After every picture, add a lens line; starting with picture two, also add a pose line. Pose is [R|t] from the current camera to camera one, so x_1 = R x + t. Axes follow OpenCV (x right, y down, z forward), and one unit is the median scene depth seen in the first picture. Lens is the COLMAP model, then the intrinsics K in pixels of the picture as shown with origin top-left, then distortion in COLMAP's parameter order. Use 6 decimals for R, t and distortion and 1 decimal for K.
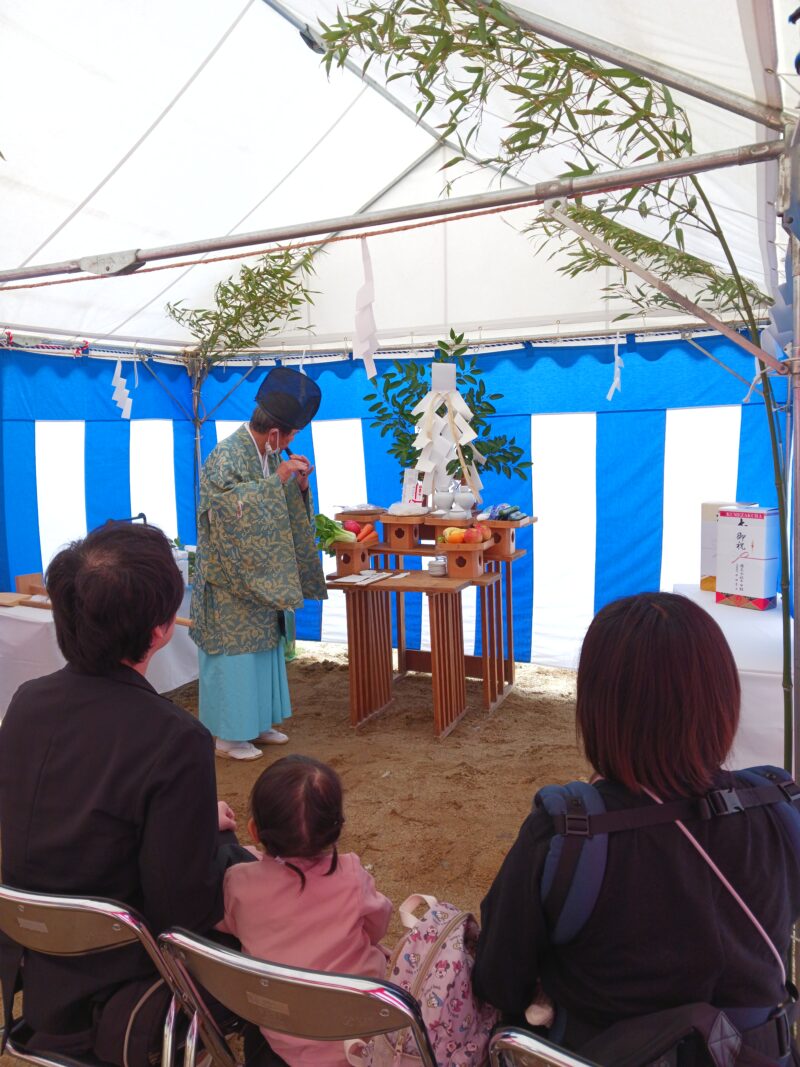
lens RADIAL K [[973.9, 0, 400.0], [0, 973.9, 533.5], [0, 0, 1]] dist [0.105321, -0.001569]
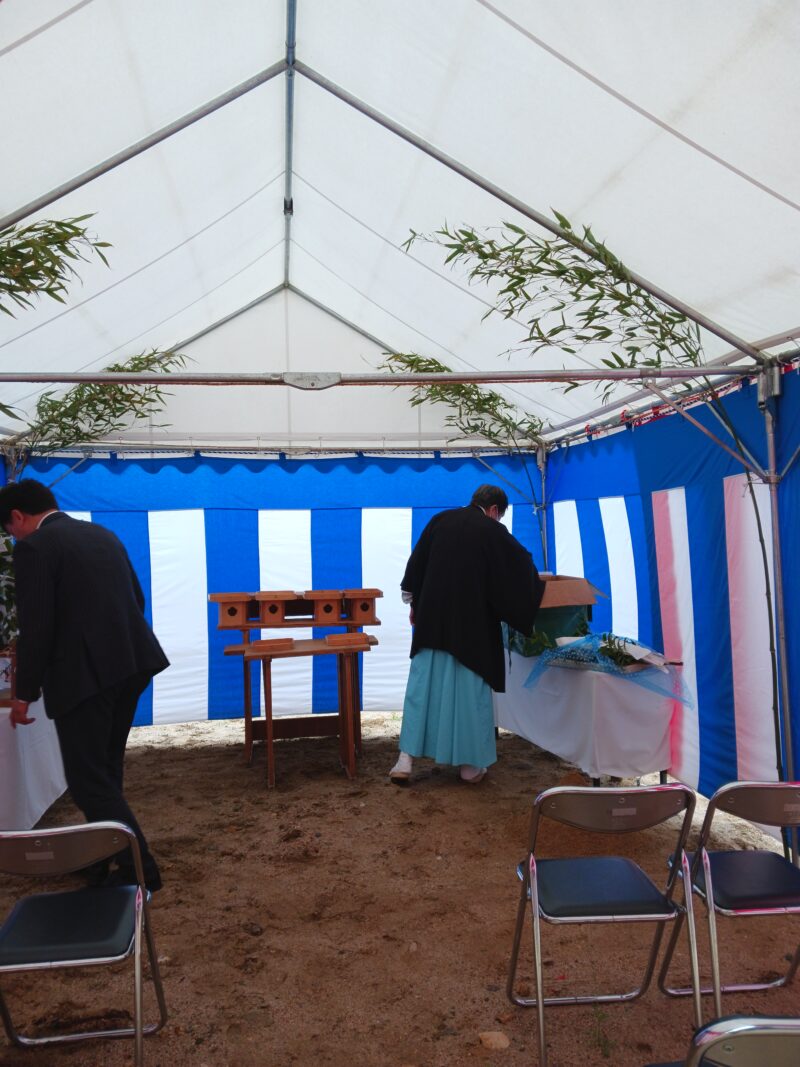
lens RADIAL K [[973.9, 0, 400.0], [0, 973.9, 533.5], [0, 0, 1]] dist [0.105321, -0.001569]
pose [[0.762014, -0.002709, 0.647554, -0.648608], [0.068869, 0.994659, -0.076881, 0.008471], [-0.643888, 0.103181, 0.758131, 0.029915]]
